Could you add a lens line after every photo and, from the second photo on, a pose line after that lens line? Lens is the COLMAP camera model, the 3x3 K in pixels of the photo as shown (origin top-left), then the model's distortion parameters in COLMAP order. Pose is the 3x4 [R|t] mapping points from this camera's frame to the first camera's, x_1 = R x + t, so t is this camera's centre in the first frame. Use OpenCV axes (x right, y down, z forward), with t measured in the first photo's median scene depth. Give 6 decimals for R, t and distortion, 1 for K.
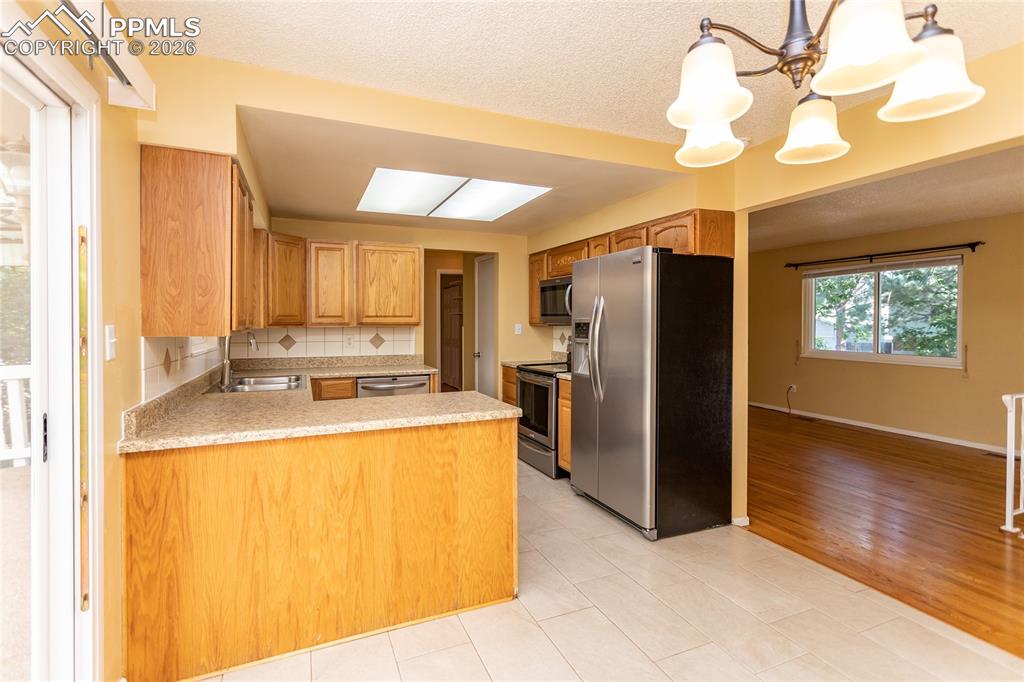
lens RADIAL K [[487.4, 0, 529.2], [0, 487.4, 332.1], [0, 0, 1]] dist [0.019029, 0.000368]
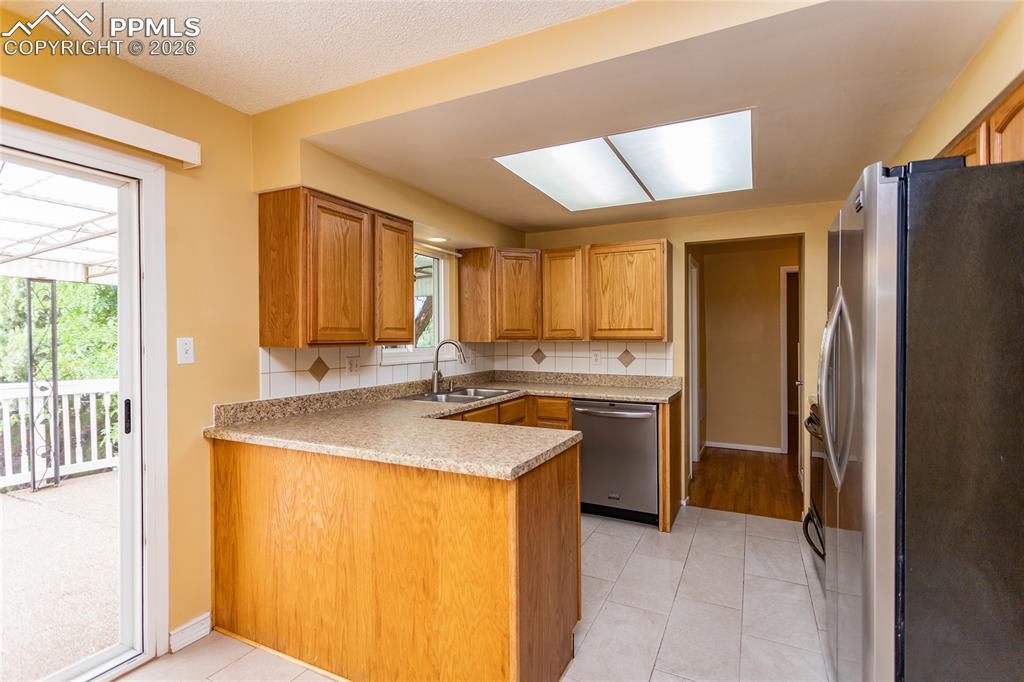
lens RADIAL K [[505.1, 0, 512.0], [0, 505.1, 341.0], [0, 0, 1]] dist [0.002401, 0.000366]
pose [[0.624799, 0.006333, -0.780760, 0.528040], [-0.016474, 0.999851, -0.005073, -0.009086], [0.780612, 0.016032, 0.624810, 0.596278]]
